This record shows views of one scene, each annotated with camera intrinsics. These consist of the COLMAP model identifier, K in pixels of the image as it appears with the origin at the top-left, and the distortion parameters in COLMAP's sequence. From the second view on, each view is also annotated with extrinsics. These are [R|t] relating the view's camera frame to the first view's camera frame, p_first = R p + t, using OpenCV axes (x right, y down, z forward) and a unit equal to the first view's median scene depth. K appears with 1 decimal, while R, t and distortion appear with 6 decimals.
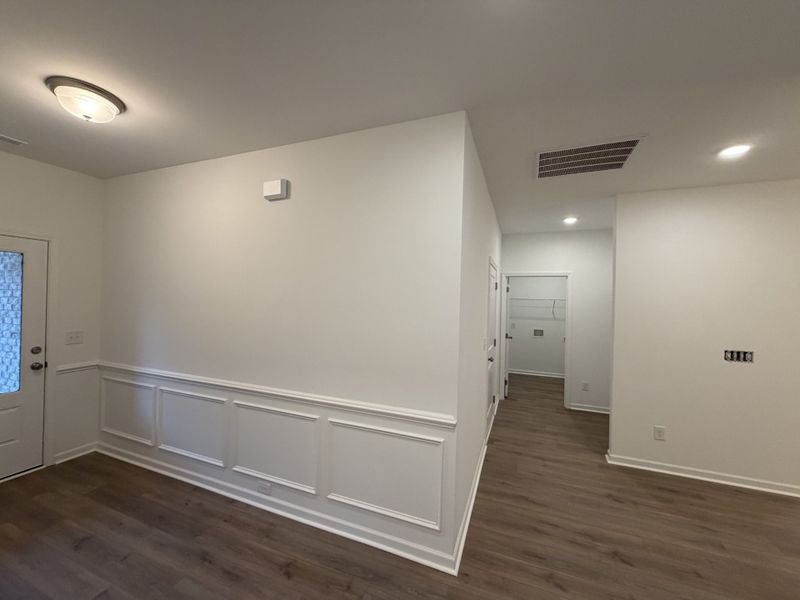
lens RADIAL K [[318.1, 0, 397.8], [0, 318.1, 301.3], [0, 0, 1]] dist [0.000426, 0.000066]
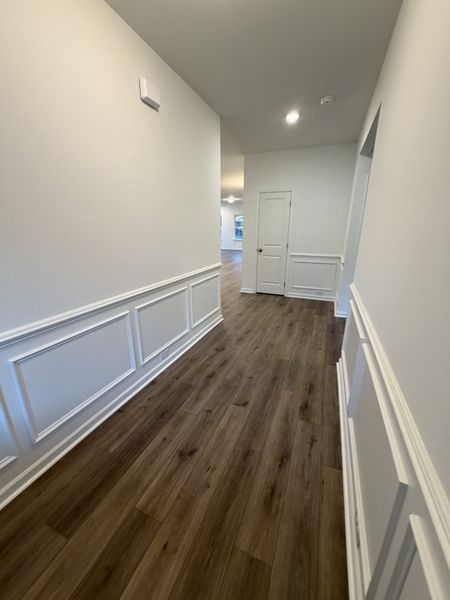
lens RADIAL K [[238.6, 0, 225.0], [0, 238.6, 300.0], [0, 0, 1]] dist [0.000426, 0.000066]
pose [[0.018221, -0.311170, 0.950180, -1.435594], [0.001227, 0.950344, 0.311200, 0.050141], [-0.999833, -0.004504, 0.017698, 0.793515]]
